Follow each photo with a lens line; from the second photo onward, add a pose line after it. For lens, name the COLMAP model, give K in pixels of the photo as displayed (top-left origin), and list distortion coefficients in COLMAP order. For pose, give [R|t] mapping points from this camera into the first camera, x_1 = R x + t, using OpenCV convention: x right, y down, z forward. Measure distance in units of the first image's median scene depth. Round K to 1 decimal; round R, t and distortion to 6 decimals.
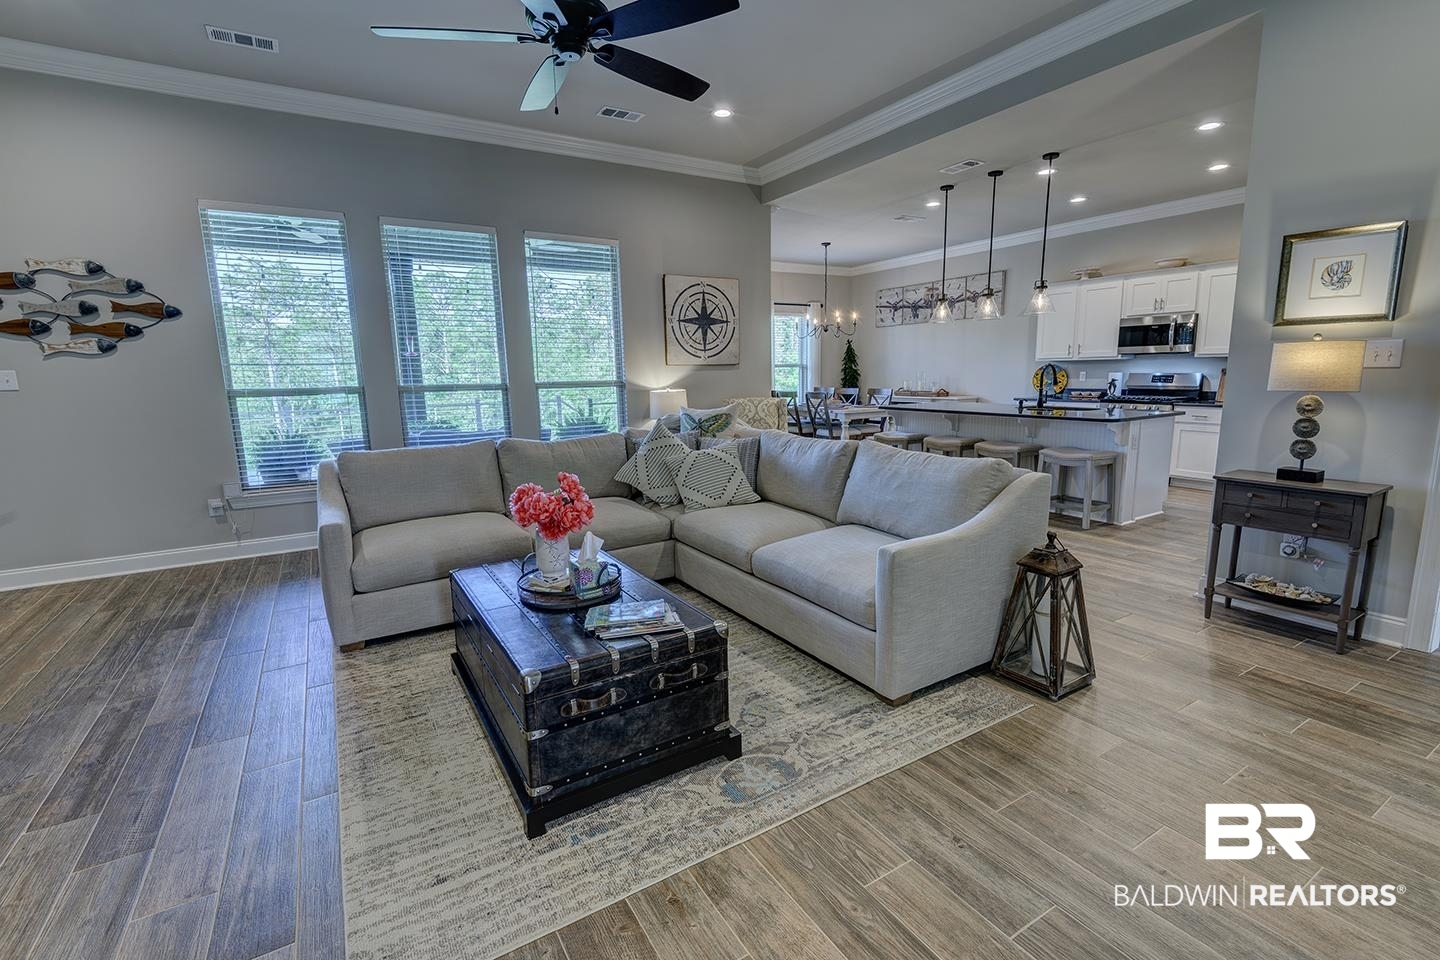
lens RADIAL K [[651.1, 0, 718.6], [0, 651.1, 478.5], [0, 0, 1]] dist [0.013548, -0.007025]
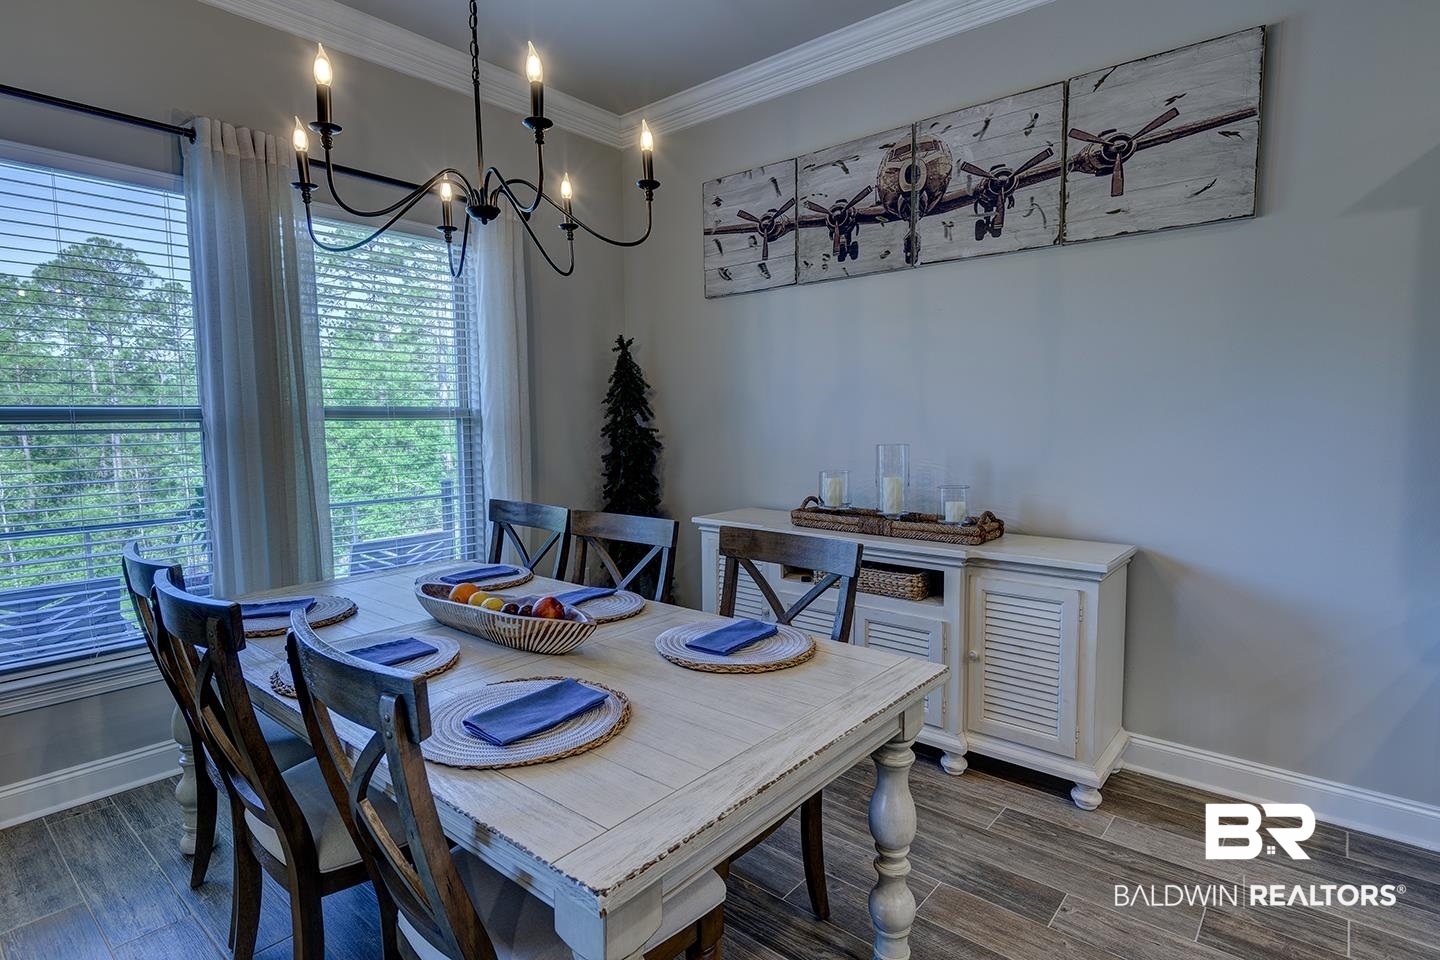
lens RADIAL K [[734.7, 0, 728.0], [0, 734.7, 478.7], [0, 0, 1]] dist [0.045322, -0.039325]
pose [[0.945002, -0.014709, 0.326734, 0.191850], [0.042534, 0.996031, -0.078181, -0.166697], [-0.324287, 0.087778, 0.941877, 0.958872]]
